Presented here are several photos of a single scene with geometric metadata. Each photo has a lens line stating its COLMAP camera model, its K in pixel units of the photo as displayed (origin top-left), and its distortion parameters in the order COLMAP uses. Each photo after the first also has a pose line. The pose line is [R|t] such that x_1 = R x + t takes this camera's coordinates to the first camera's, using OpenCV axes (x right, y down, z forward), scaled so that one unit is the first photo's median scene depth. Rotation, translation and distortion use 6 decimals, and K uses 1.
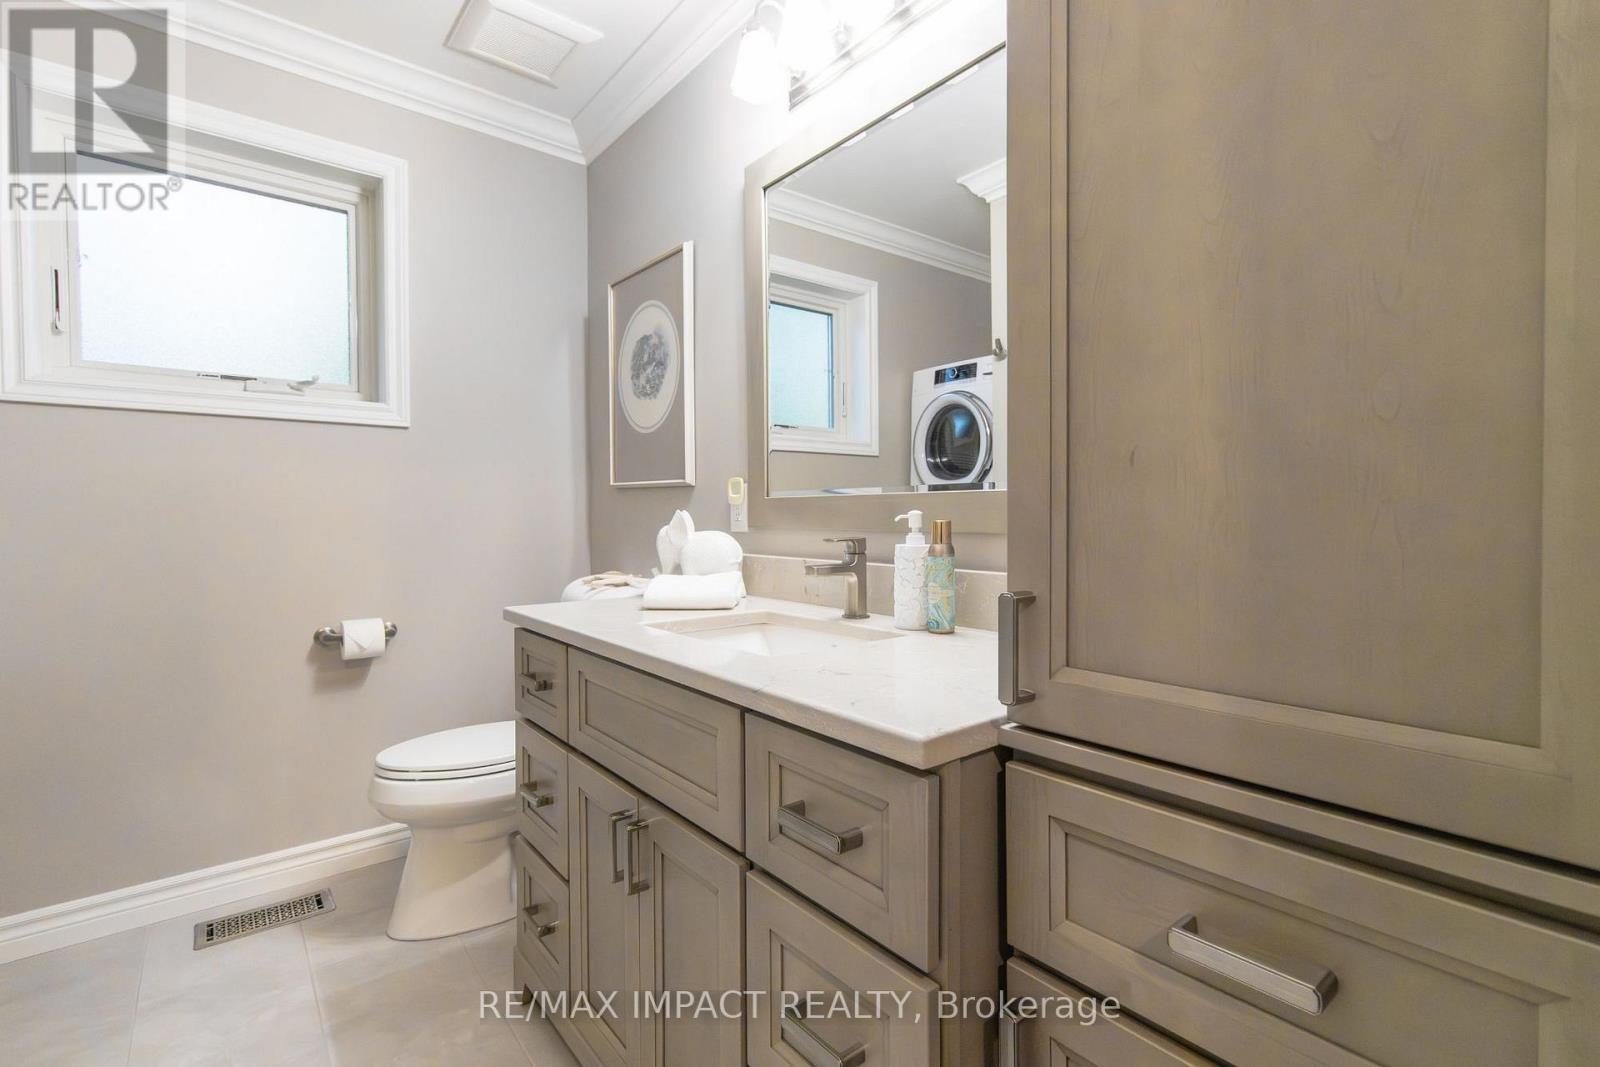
lens RADIAL K [[736.1, 0, 812.8], [0, 736.1, 529.5], [0, 0, 1]] dist [0.002448, 0.000562]
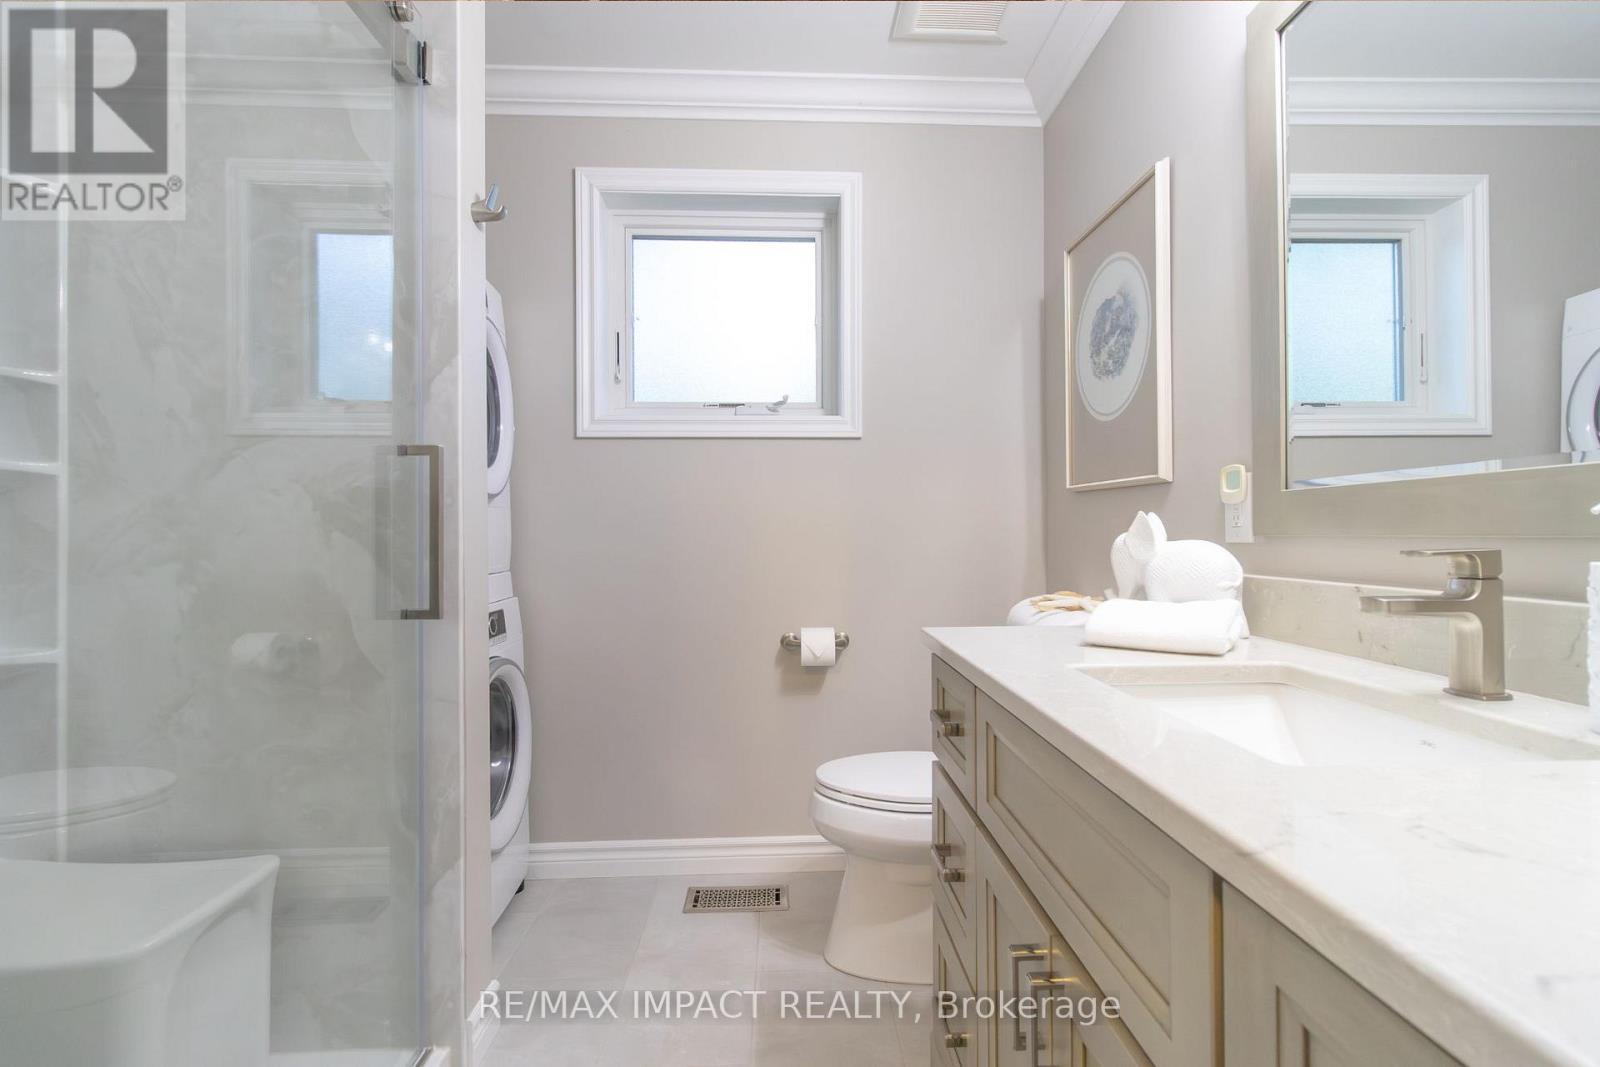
lens RADIAL K [[736.1, 0, 812.8], [0, 736.1, 529.5], [0, 0, 1]] dist [0.002448, 0.000562]
pose [[0.801437, -0.005081, -0.598057, -0.006279], [-0.010015, 0.999710, -0.021914, 0.009588], [0.597995, 0.023552, 0.801154, 0.194657]]
